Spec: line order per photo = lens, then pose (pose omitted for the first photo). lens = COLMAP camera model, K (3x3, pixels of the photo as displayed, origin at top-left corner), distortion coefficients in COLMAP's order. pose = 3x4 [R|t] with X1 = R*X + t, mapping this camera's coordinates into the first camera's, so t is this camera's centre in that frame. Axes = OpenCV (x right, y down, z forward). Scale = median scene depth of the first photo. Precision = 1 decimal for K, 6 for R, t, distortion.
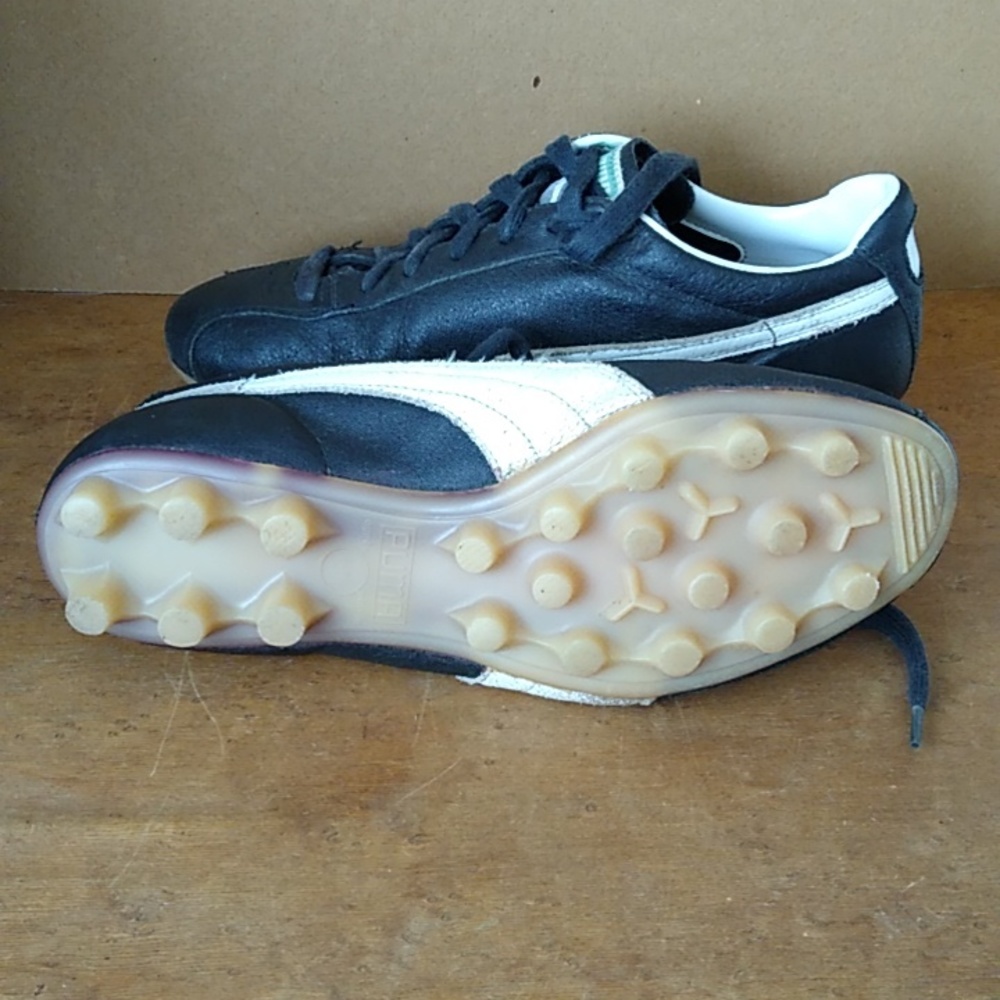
lens RADIAL K [[1699.8, 0, 499.3], [0, 1699.8, 507.9], [0, 0, 1]] dist [0.047990, 0.000000]
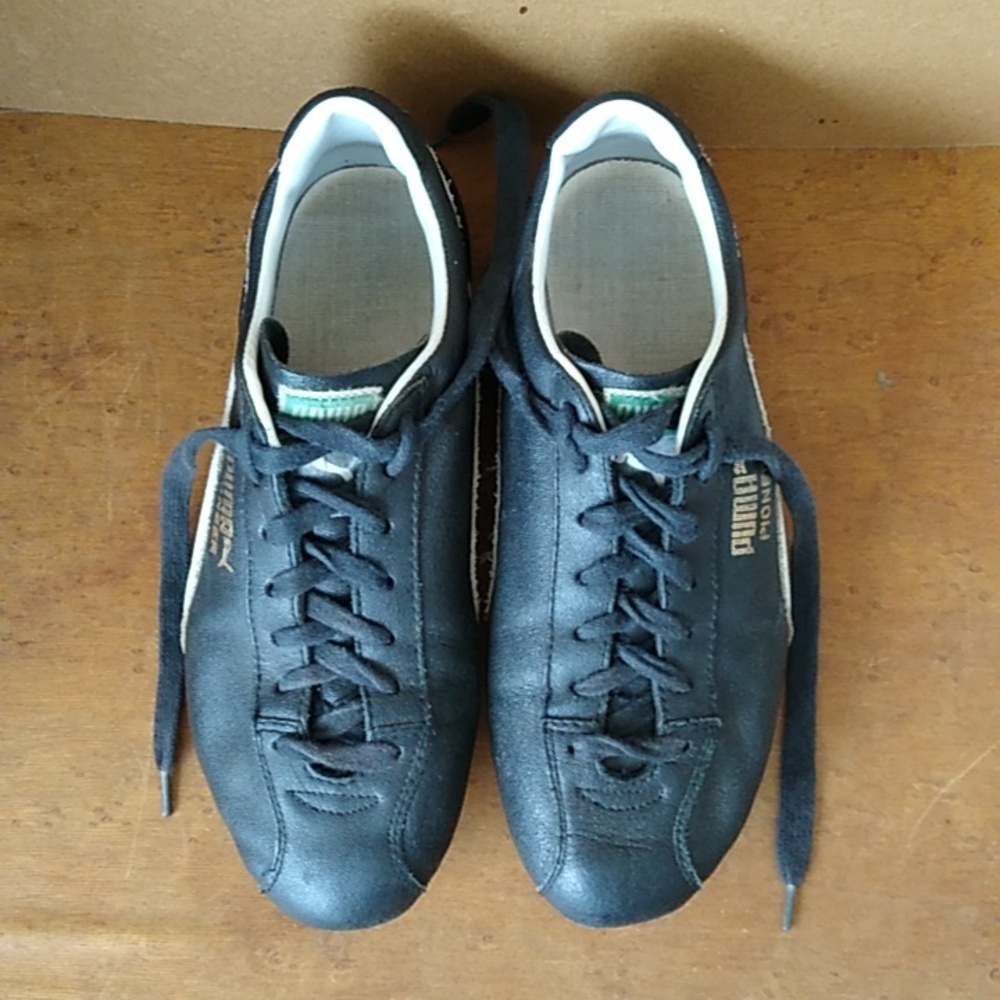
lens RADIAL K [[1699.8, 0, 494.8], [0, 1699.8, 531.5], [0, 0, 1]] dist [0.047990, 0.000000]
pose [[0.995812, 0.081243, -0.041926, 0.084610], [-0.030734, 0.729389, 0.683408, -0.844605], [0.086103, -0.679258, 0.728832, 0.307231]]
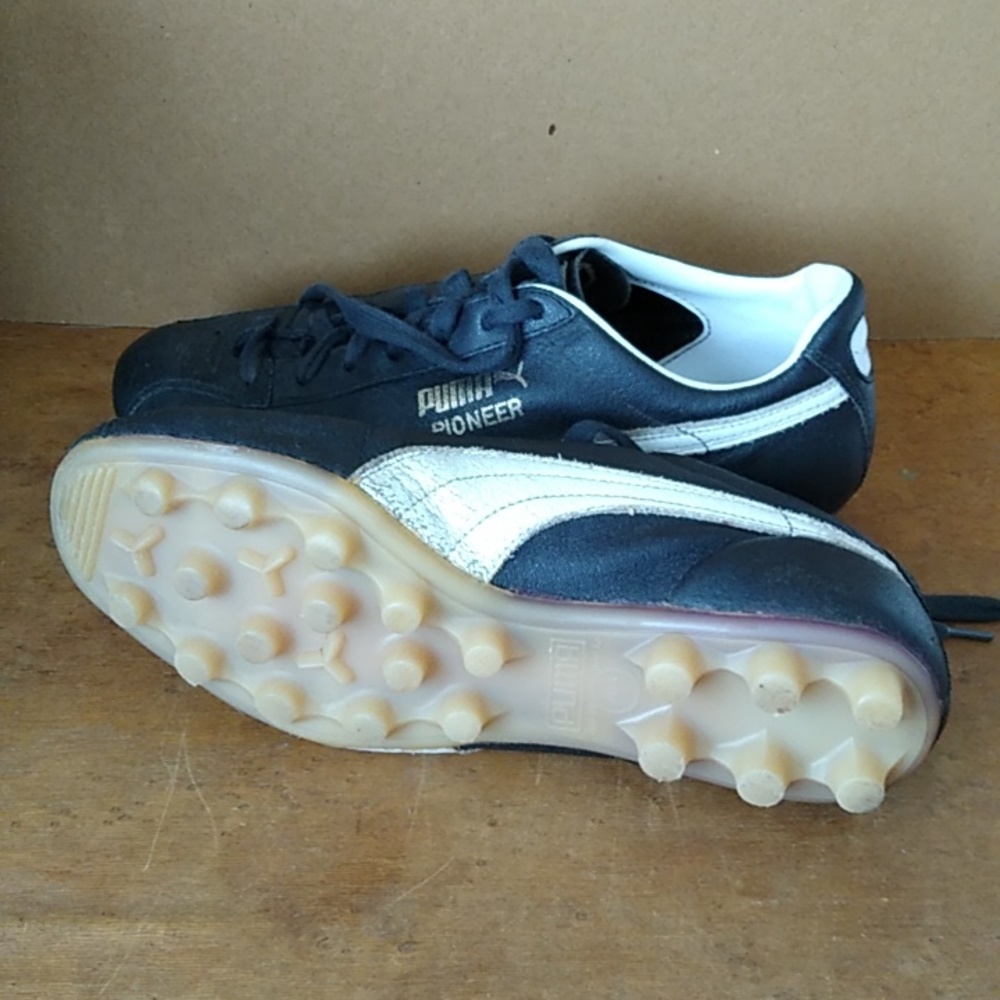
lens RADIAL K [[1699.8, 0, 497.2], [0, 1699.8, 512.8], [0, 0, 1]] dist [0.047990, 0.000000]
pose [[0.999612, 0.023505, -0.014977, 0.013691], [-0.022611, 0.998102, 0.057278, -0.114597], [0.016295, -0.056917, 0.998246, 0.010933]]
